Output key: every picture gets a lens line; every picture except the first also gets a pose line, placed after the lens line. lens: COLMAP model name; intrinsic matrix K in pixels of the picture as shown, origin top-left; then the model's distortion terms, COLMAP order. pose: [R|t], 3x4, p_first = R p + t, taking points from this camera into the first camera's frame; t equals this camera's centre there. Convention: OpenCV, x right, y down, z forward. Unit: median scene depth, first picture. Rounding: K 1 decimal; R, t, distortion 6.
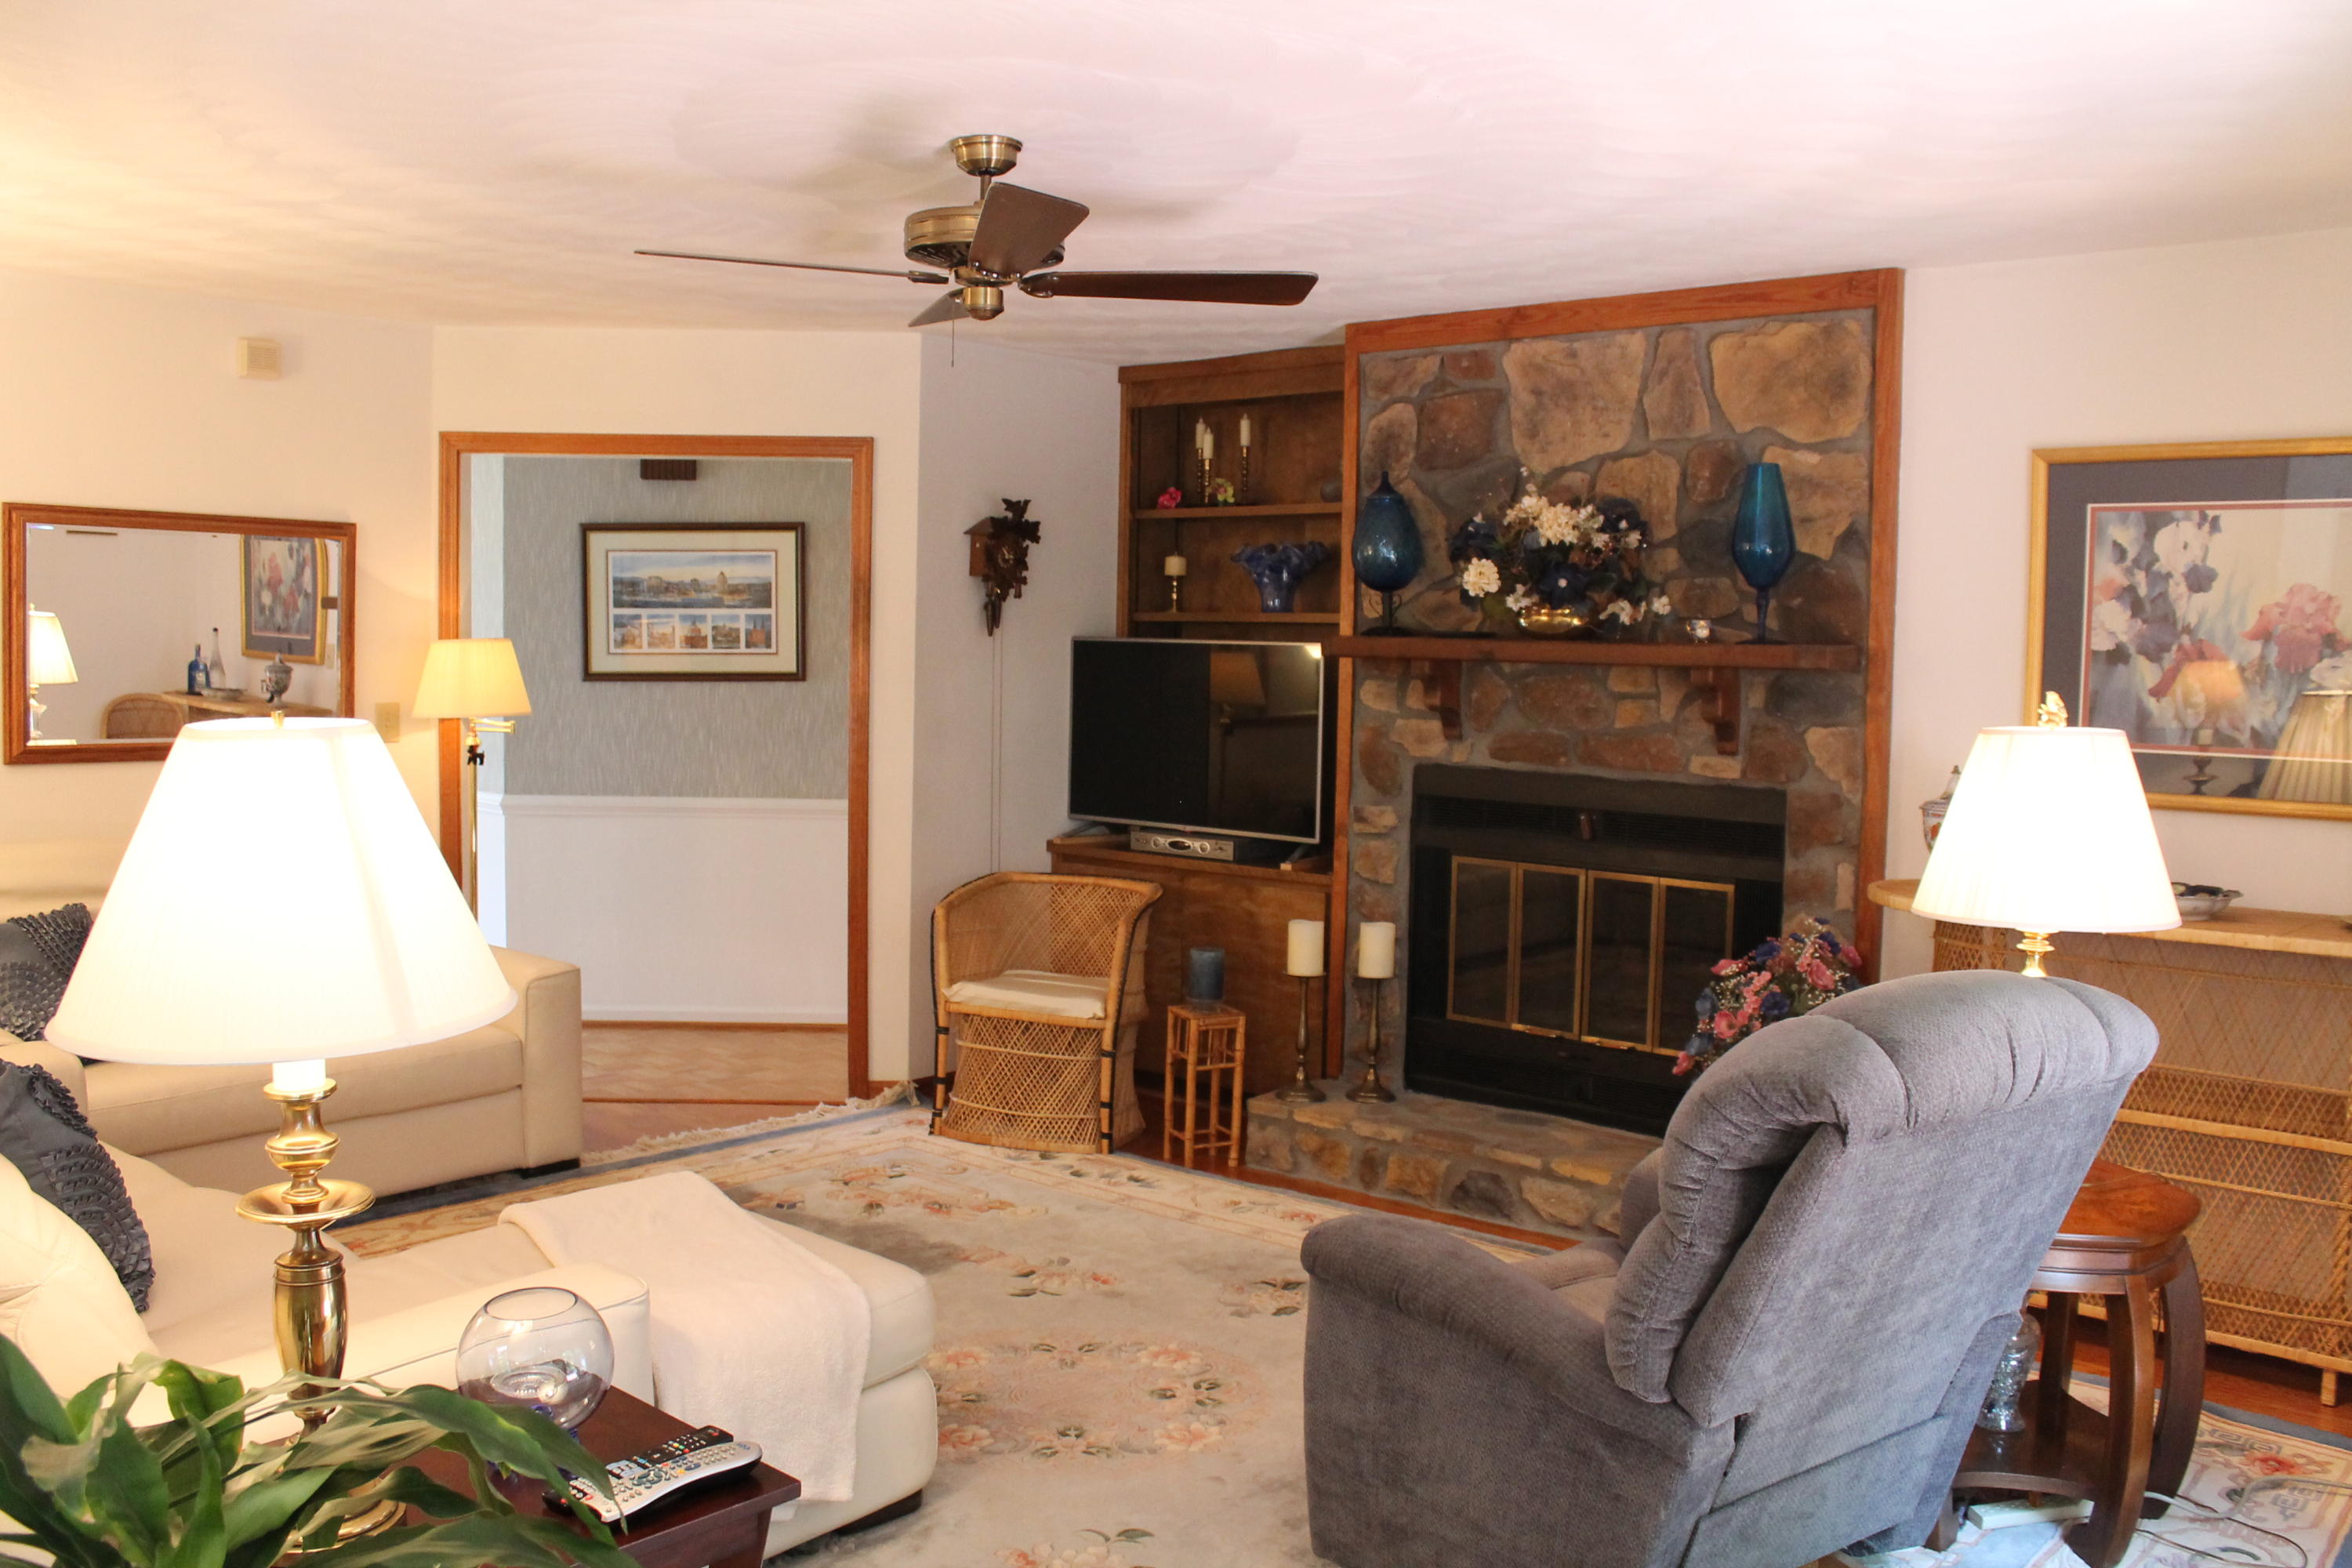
lens RADIAL K [[1988.5, 0, 1176.3], [0, 1988.5, 791.5], [0, 0, 1]] dist [-0.166290, 0.147870]
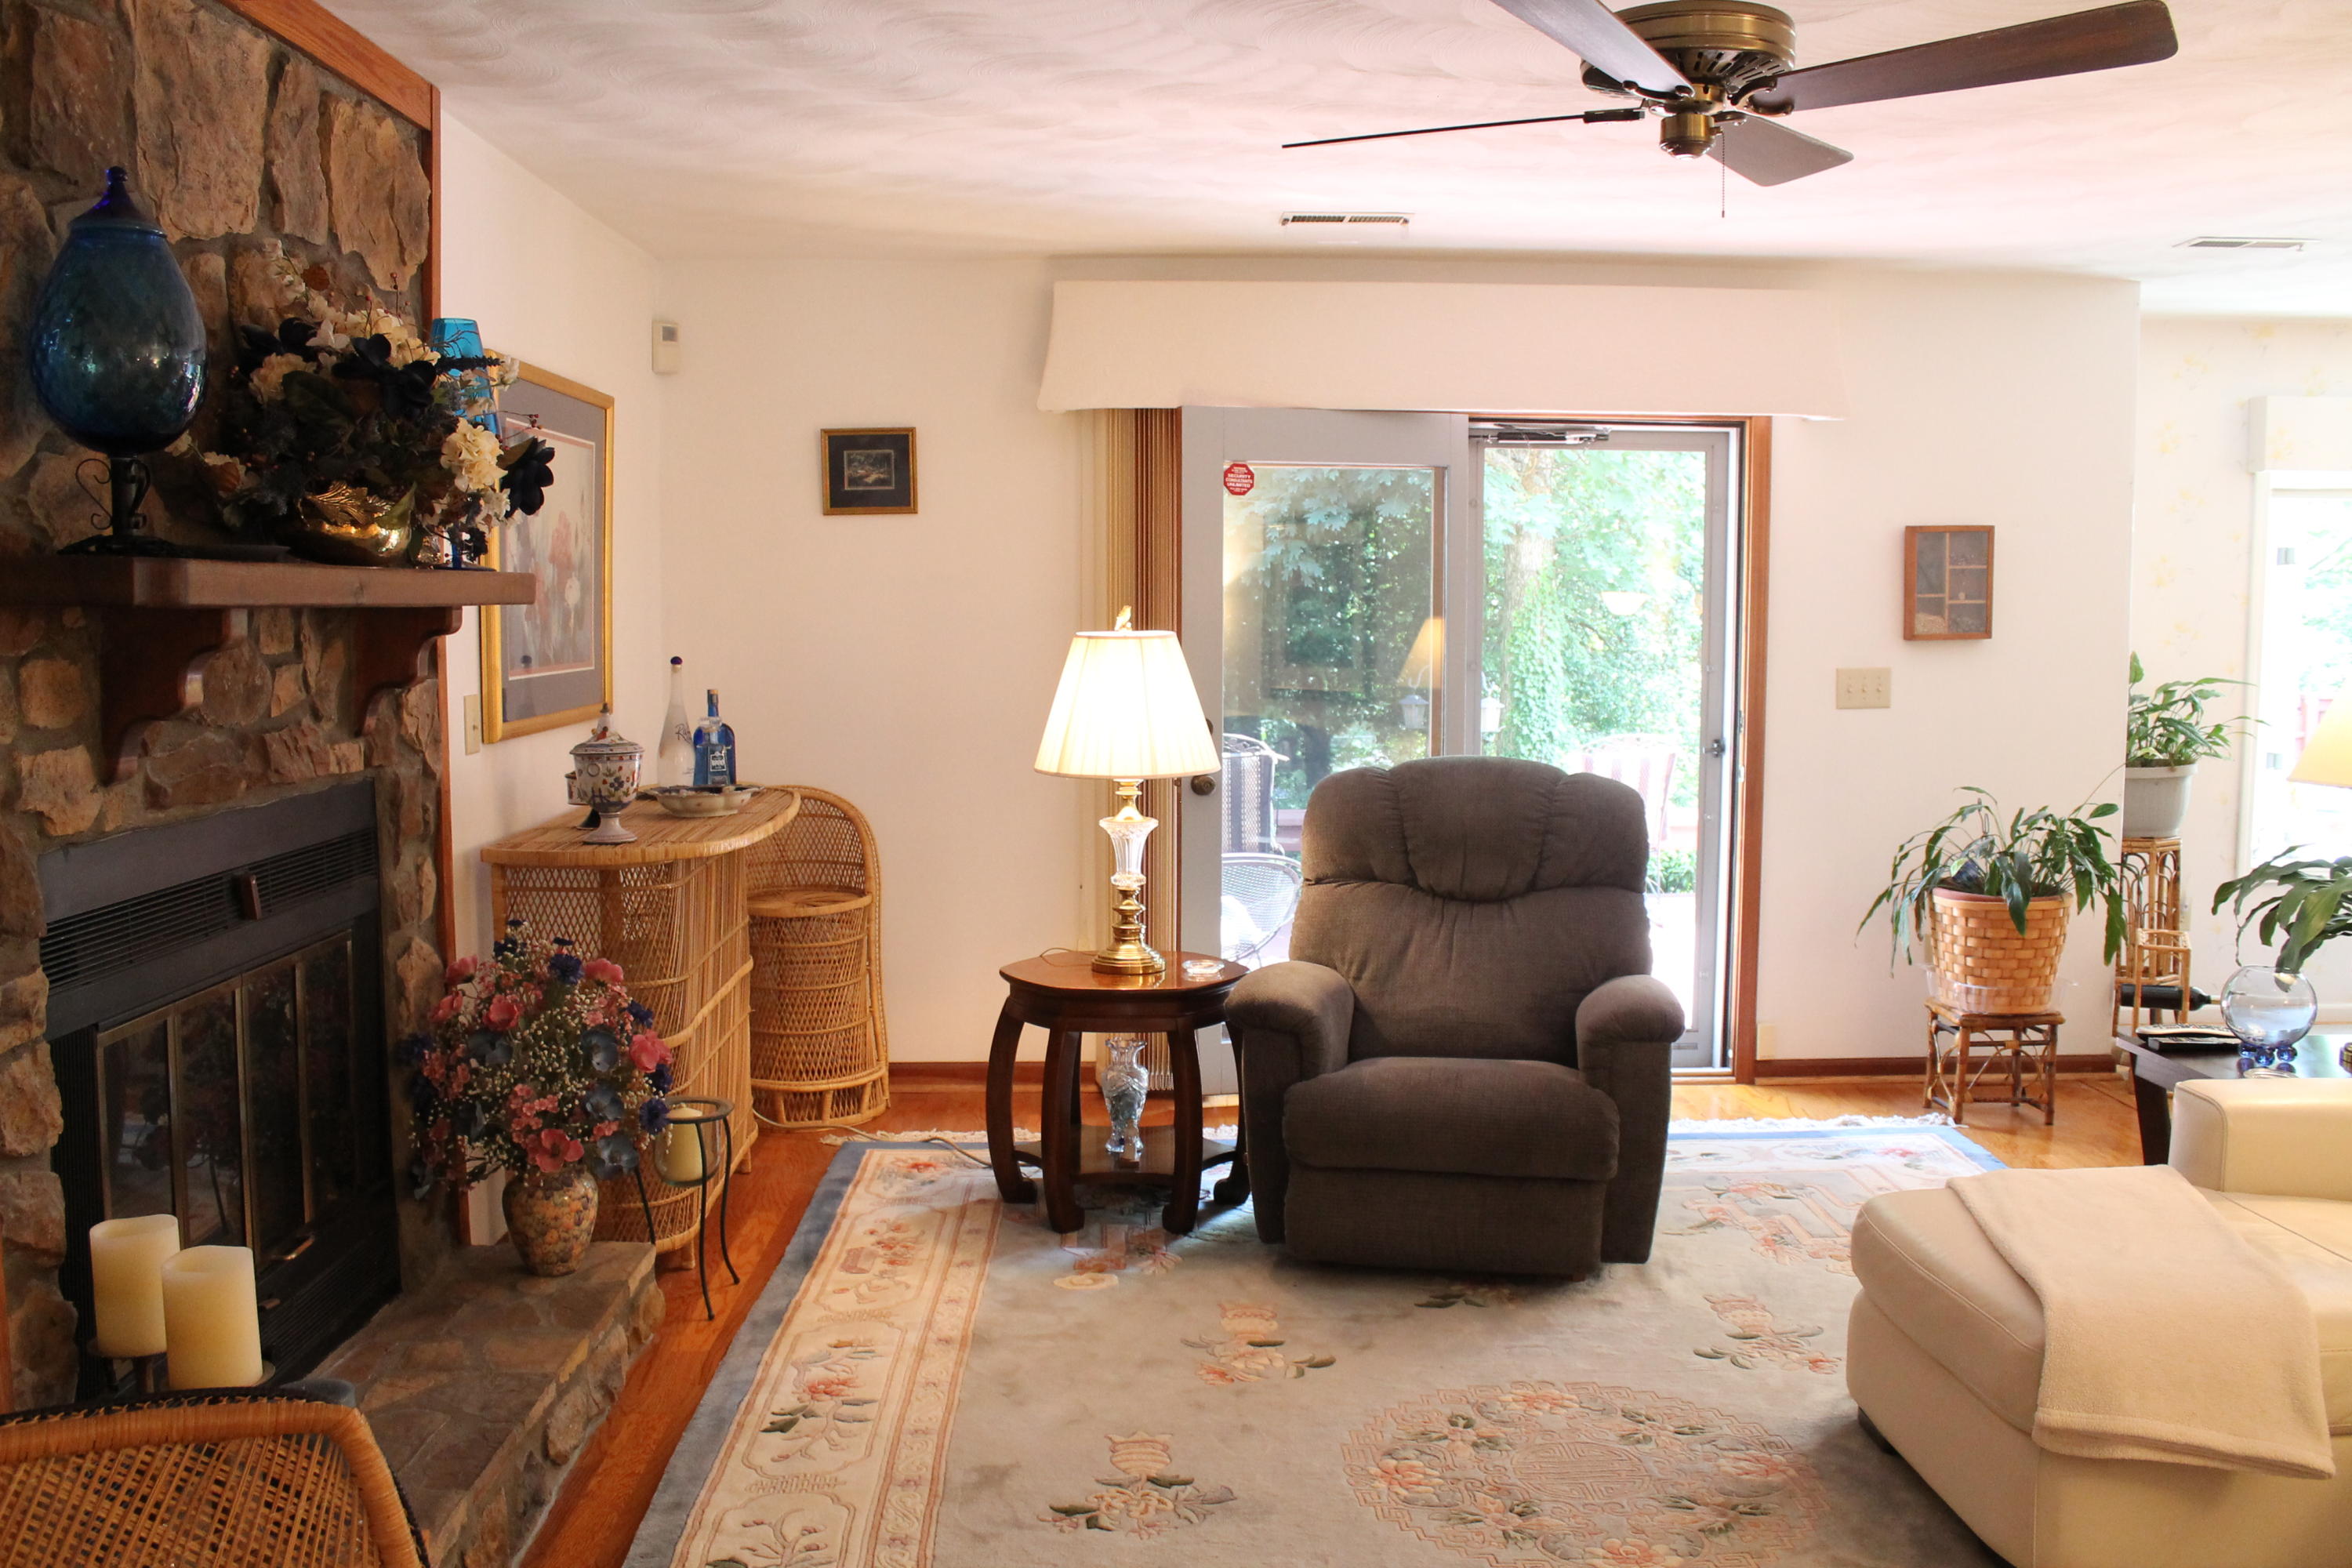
lens RADIAL K [[1988.5, 0, 1176.3], [0, 1988.5, 791.5], [0, 0, 1]] dist [-0.166290, 0.147870]
pose [[-0.678834, -0.088157, 0.728981, -0.356220], [0.044780, 0.985949, 0.160932, -0.085511], [-0.732925, 0.141890, -0.665348, 1.122877]]
